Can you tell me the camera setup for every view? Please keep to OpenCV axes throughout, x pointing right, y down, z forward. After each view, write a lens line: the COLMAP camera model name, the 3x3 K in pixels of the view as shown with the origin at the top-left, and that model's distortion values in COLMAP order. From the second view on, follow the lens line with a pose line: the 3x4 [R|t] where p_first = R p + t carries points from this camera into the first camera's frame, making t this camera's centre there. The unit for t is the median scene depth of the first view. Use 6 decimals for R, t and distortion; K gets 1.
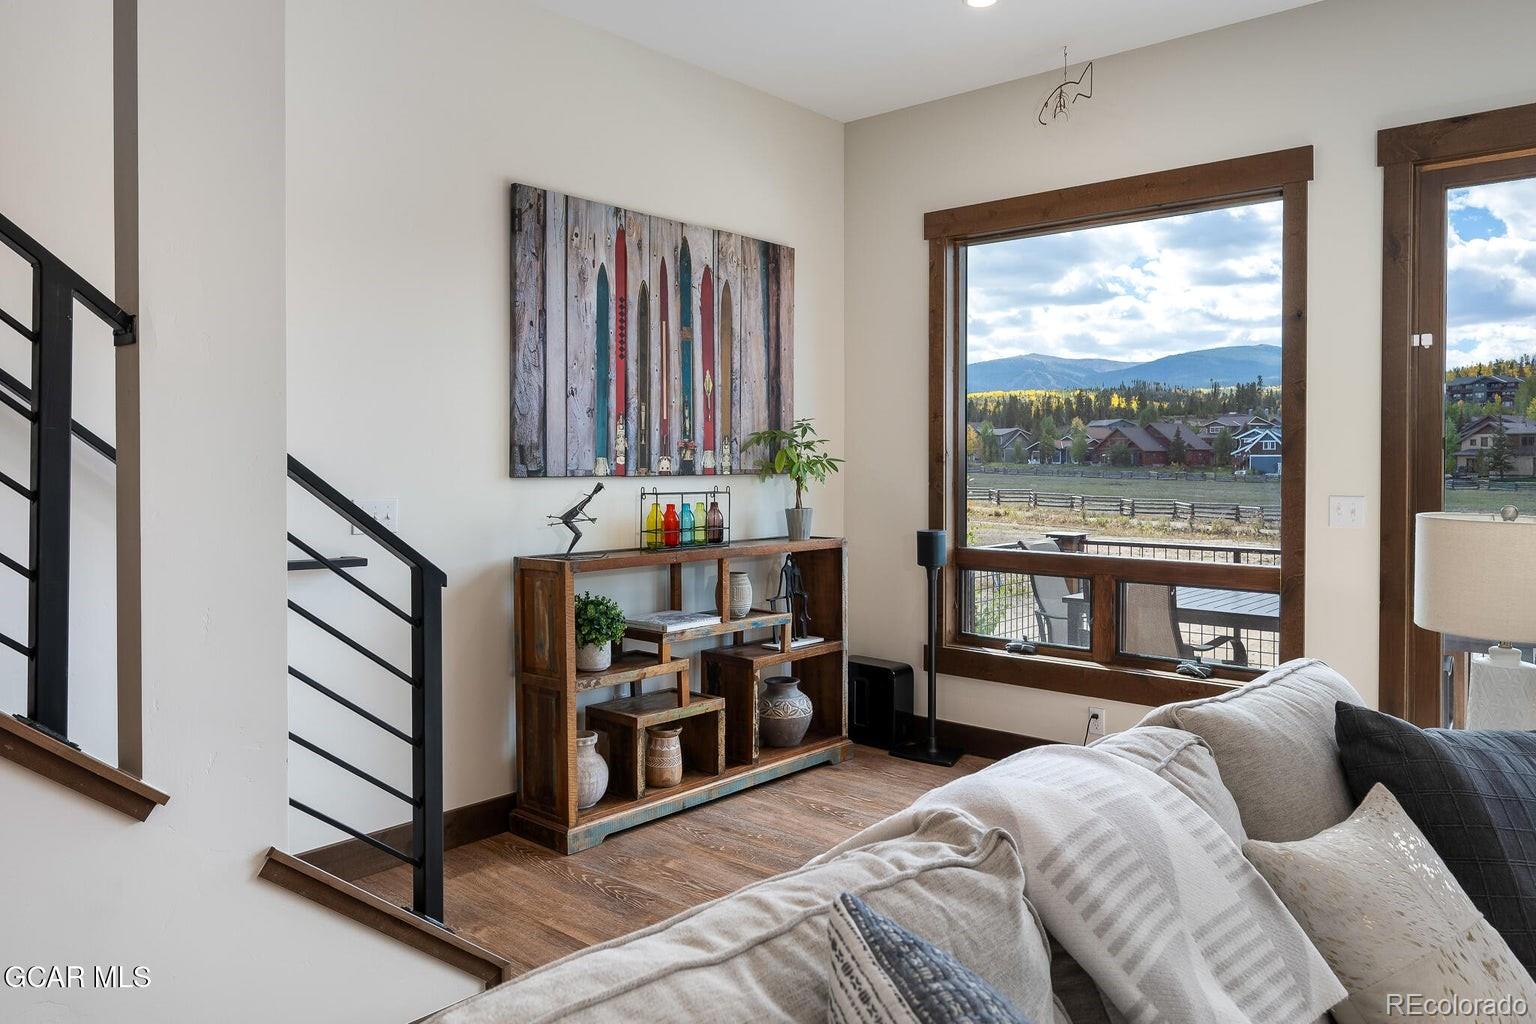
lens RADIAL K [[1073.7, 0, 750.5], [0, 1073.7, 470.6], [0, 0, 1]] dist [0.001731, 0.004650]
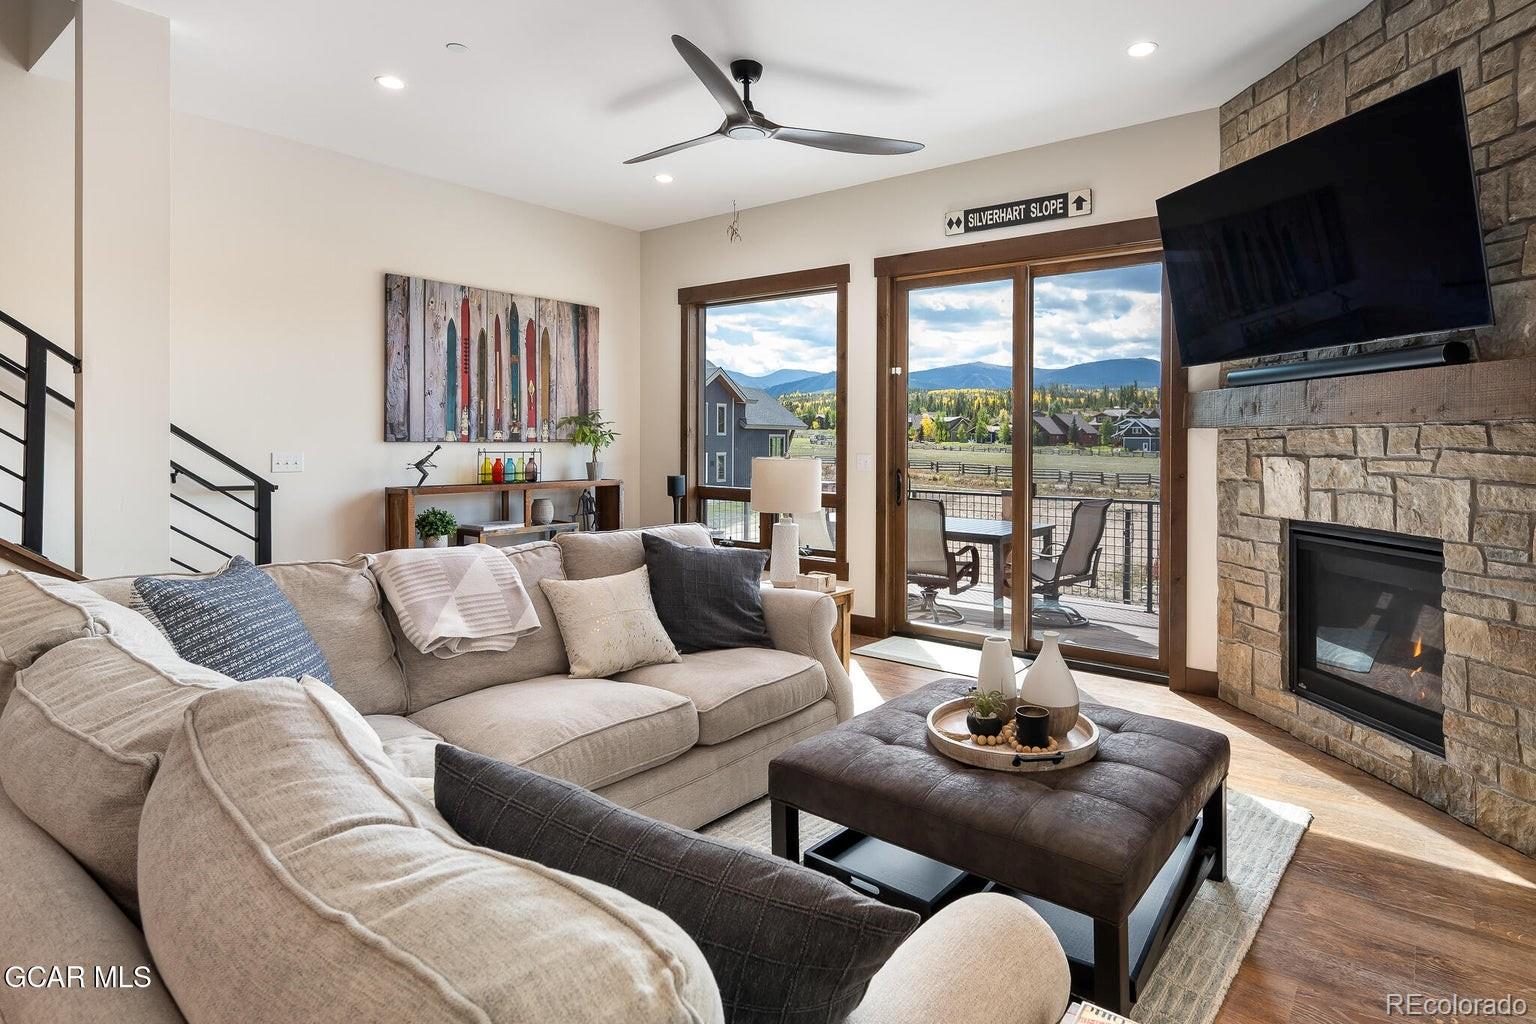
lens RADIAL K [[804.4, 0, 857.7], [0, 804.4, 444.6], [0, 0, 1]] dist [-0.005190, 0.000507]
pose [[0.993808, 0.003702, 0.111052, 0.340209], [-0.003318, 0.999988, -0.003640, 0.011297], [-0.111064, 0.003249, 0.993808, -0.327414]]
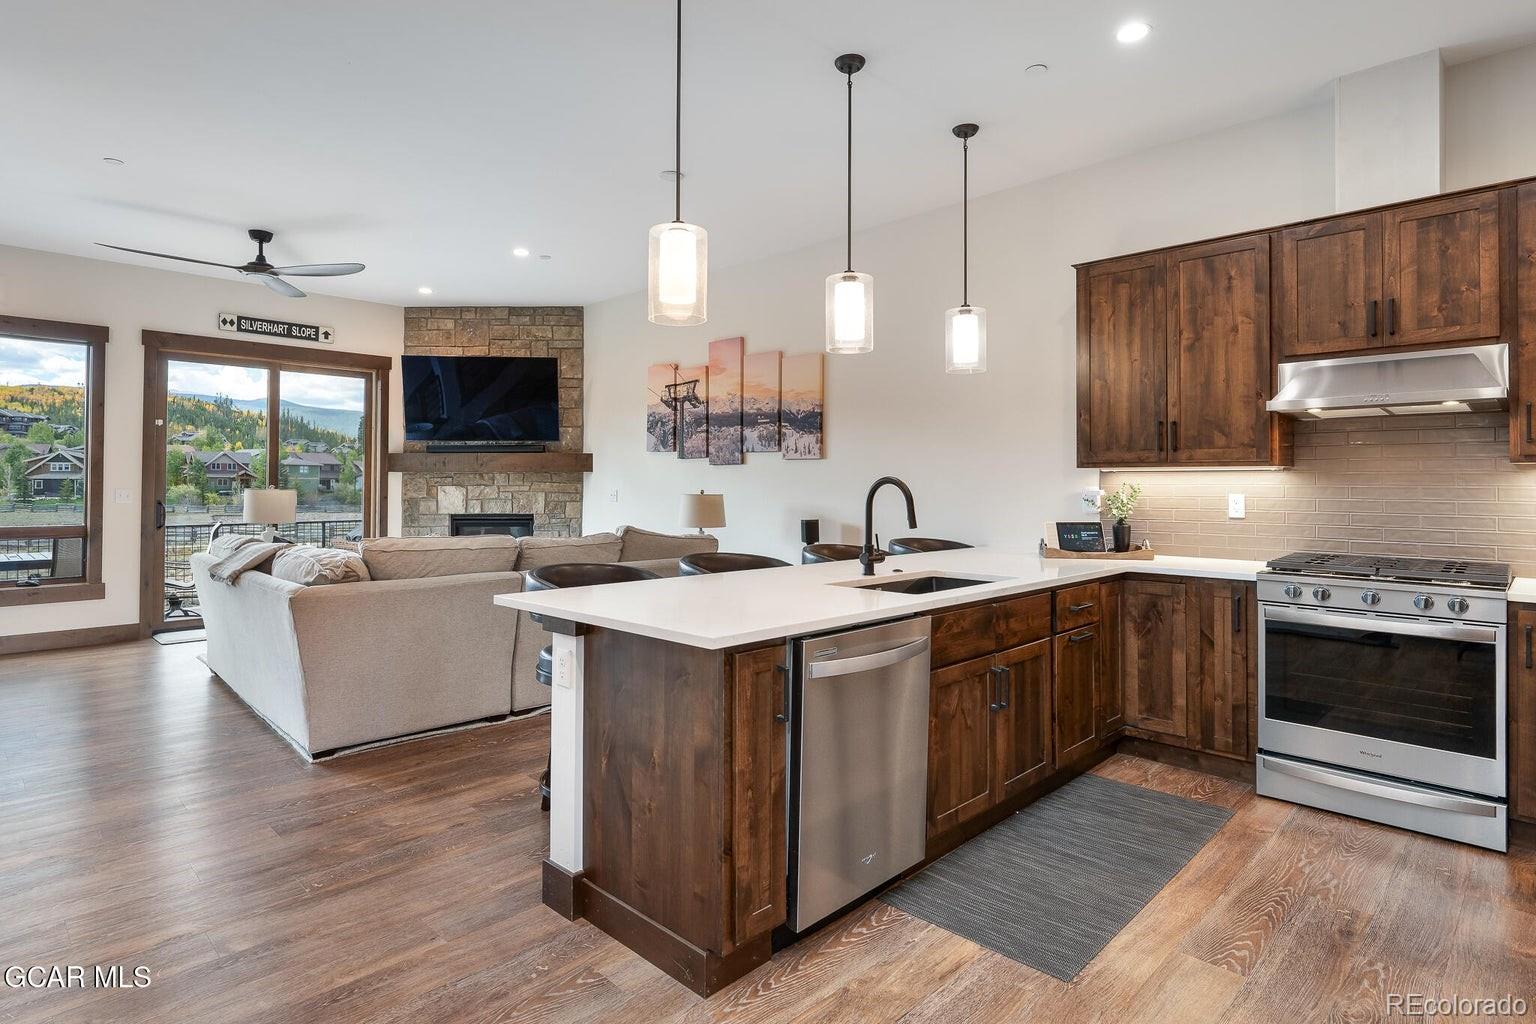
lens RADIAL K [[779.1, 0, 745.1], [0, 779.1, 470.3], [0, 0, 1]] dist [-0.001623, -0.000050]
pose [[0.058242, 0.016519, 0.998166, -0.841317], [0.007894, 0.999824, -0.017007, 0.019373], [-0.998271, 0.008870, 0.058102, -0.317440]]
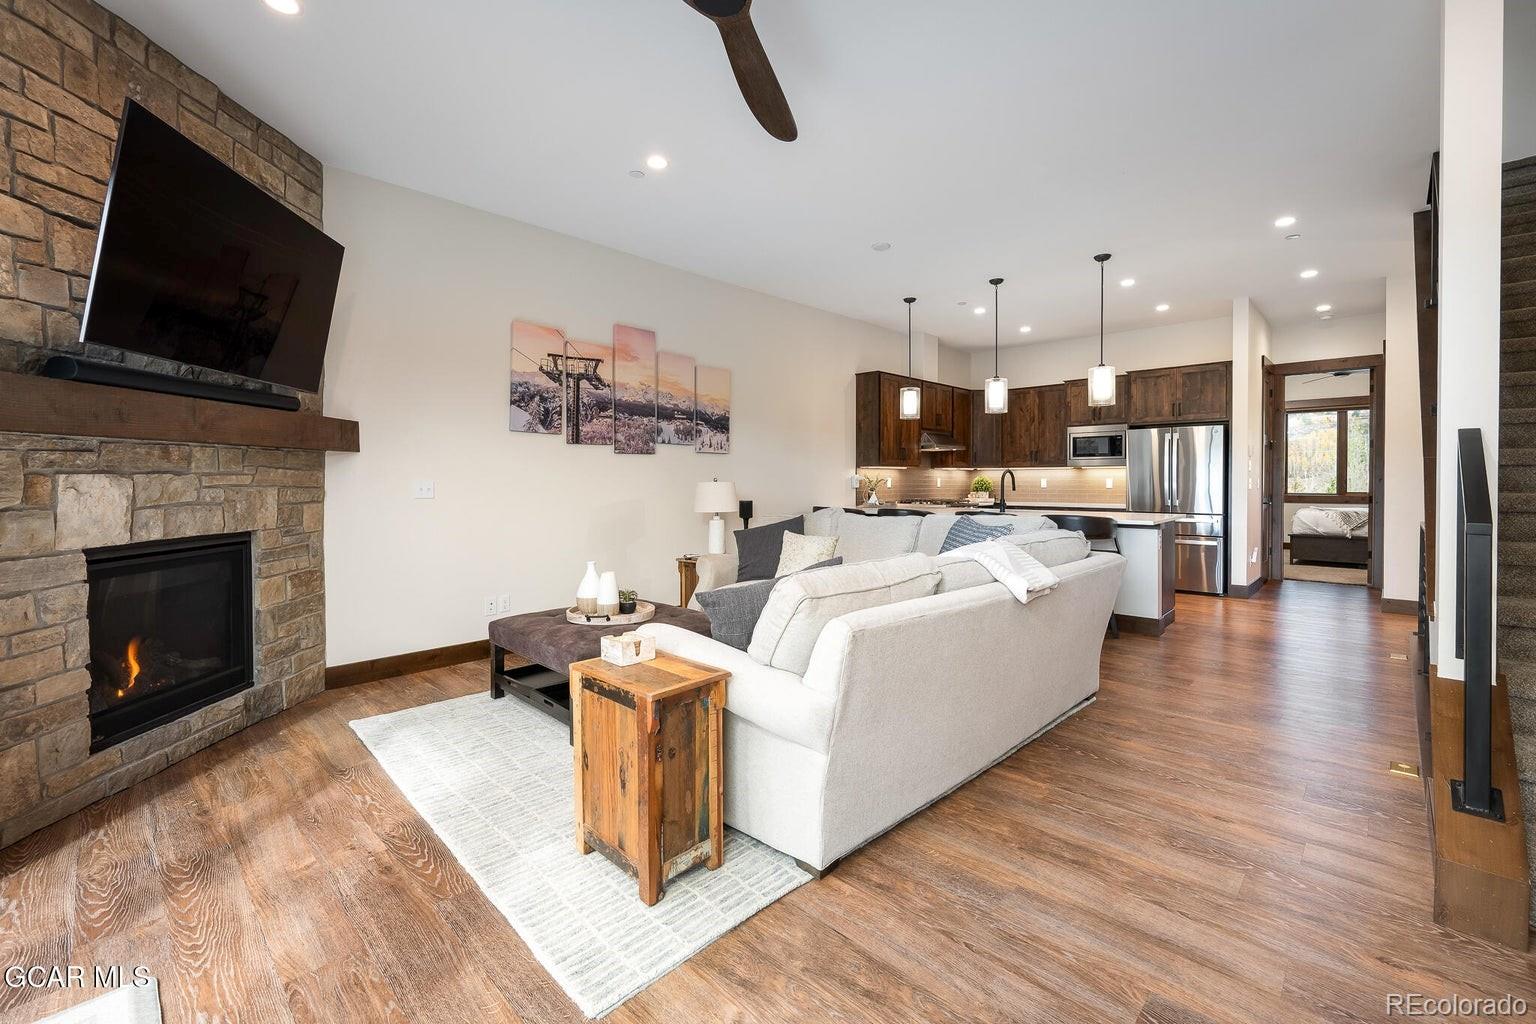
lens RADIAL K [[651.9, 0, 758.2], [0, 651.9, 490.8], [0, 0, 1]] dist [-0.008379, 0.000715]
pose [[-0.998455, 0.001545, 0.055552, 0.269441], [0.003084, 0.999614, 0.027625, 0.020122], [-0.055488, 0.027754, -0.998074, 0.959957]]
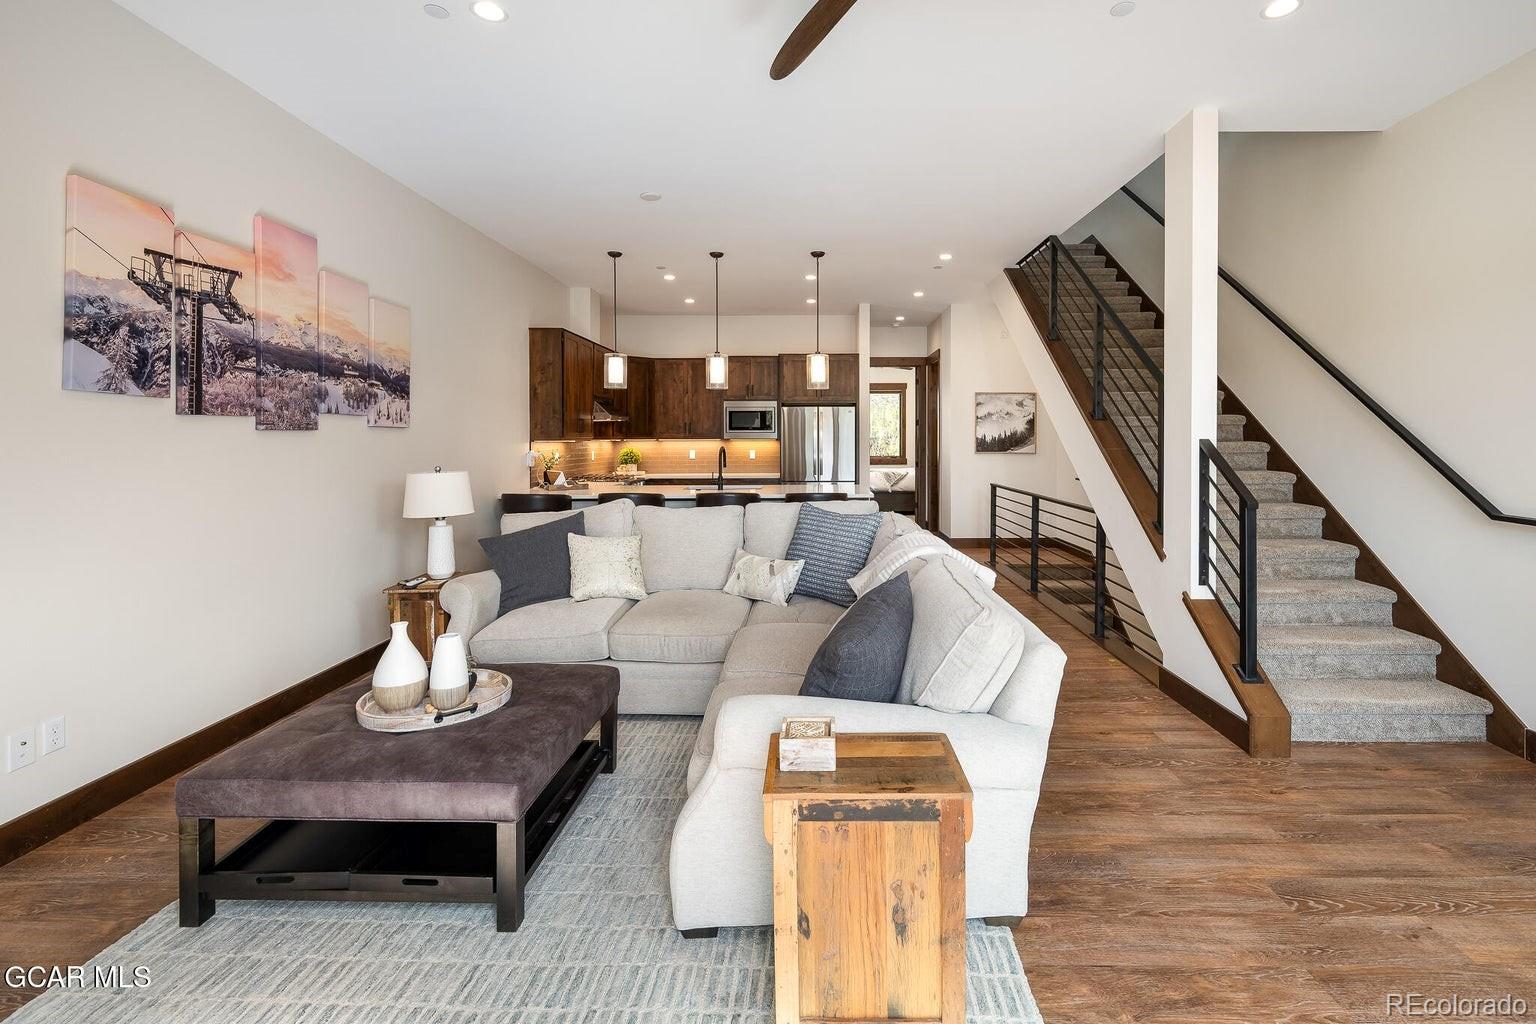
lens RADIAL K [[691.7, 0, 805.4], [0, 691.7, 446.7], [0, 0, 1]] dist [-0.003087, 0.000127]
pose [[-0.749013, 0.011873, -0.662448, 0.634792], [-0.004159, 0.999735, 0.022620, -0.016498], [0.662542, 0.019697, -0.748766, 0.759777]]
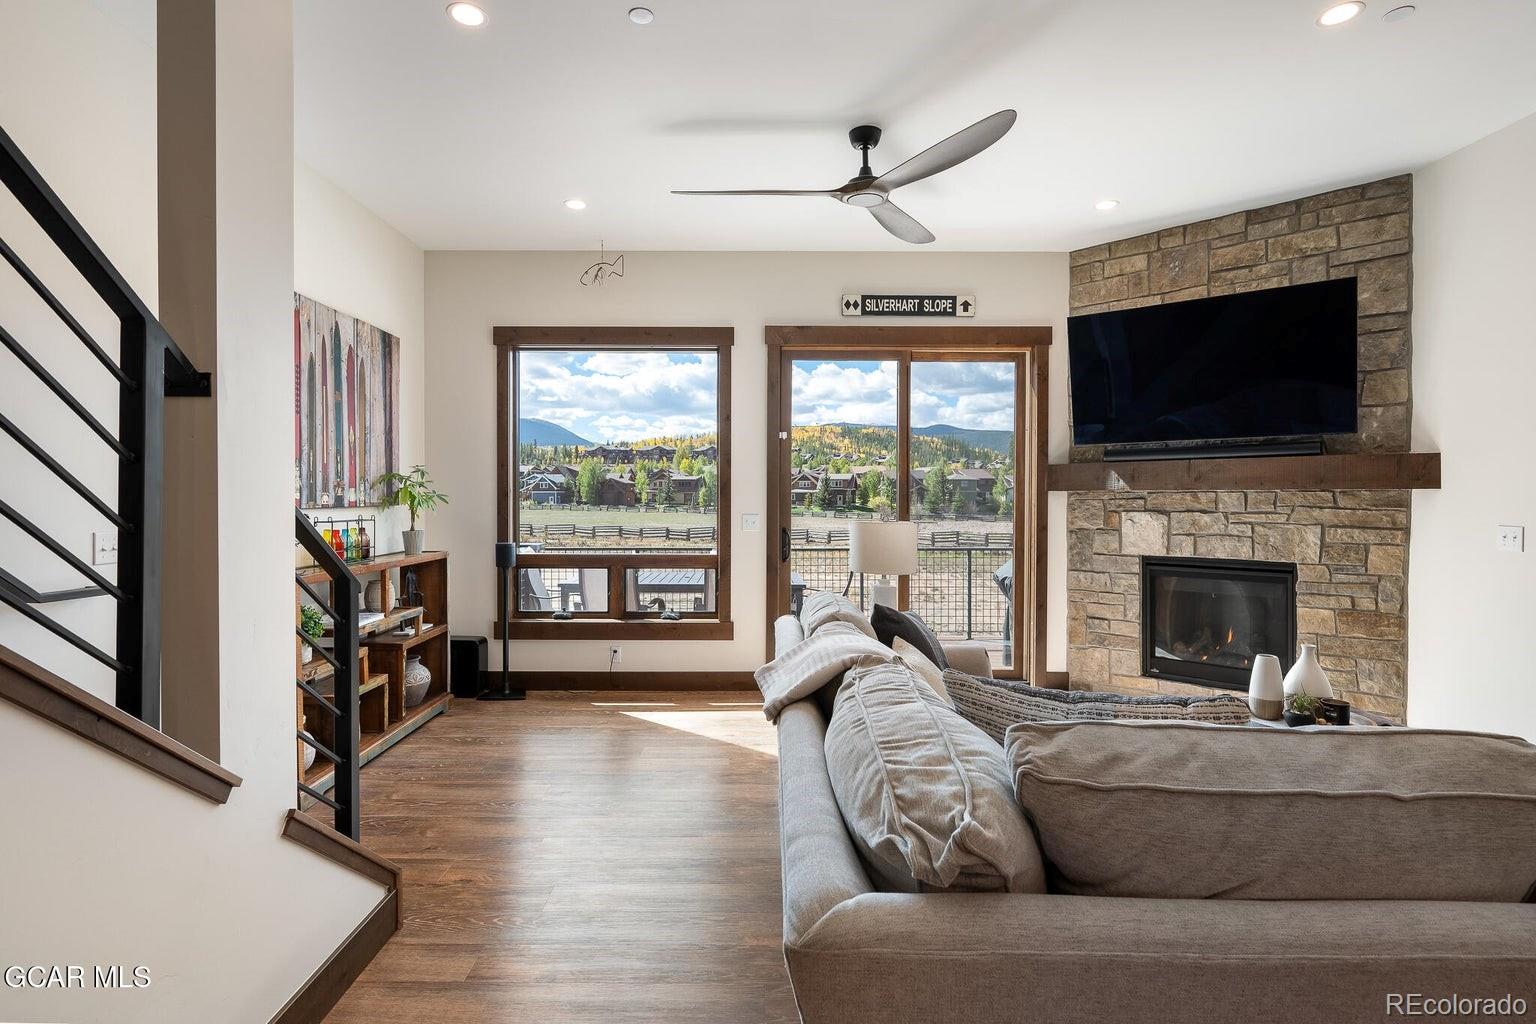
lens RADIAL K [[752.1, 0, 755.5], [0, 752.1, 502.6], [0, 0, 1]] dist [-0.005610, 0.001384]
pose [[0.747498, -0.006473, 0.664232, -0.283576], [0.005913, 0.999978, 0.003091, -0.001046], [-0.664237, 0.001617, 0.747520, -0.000699]]
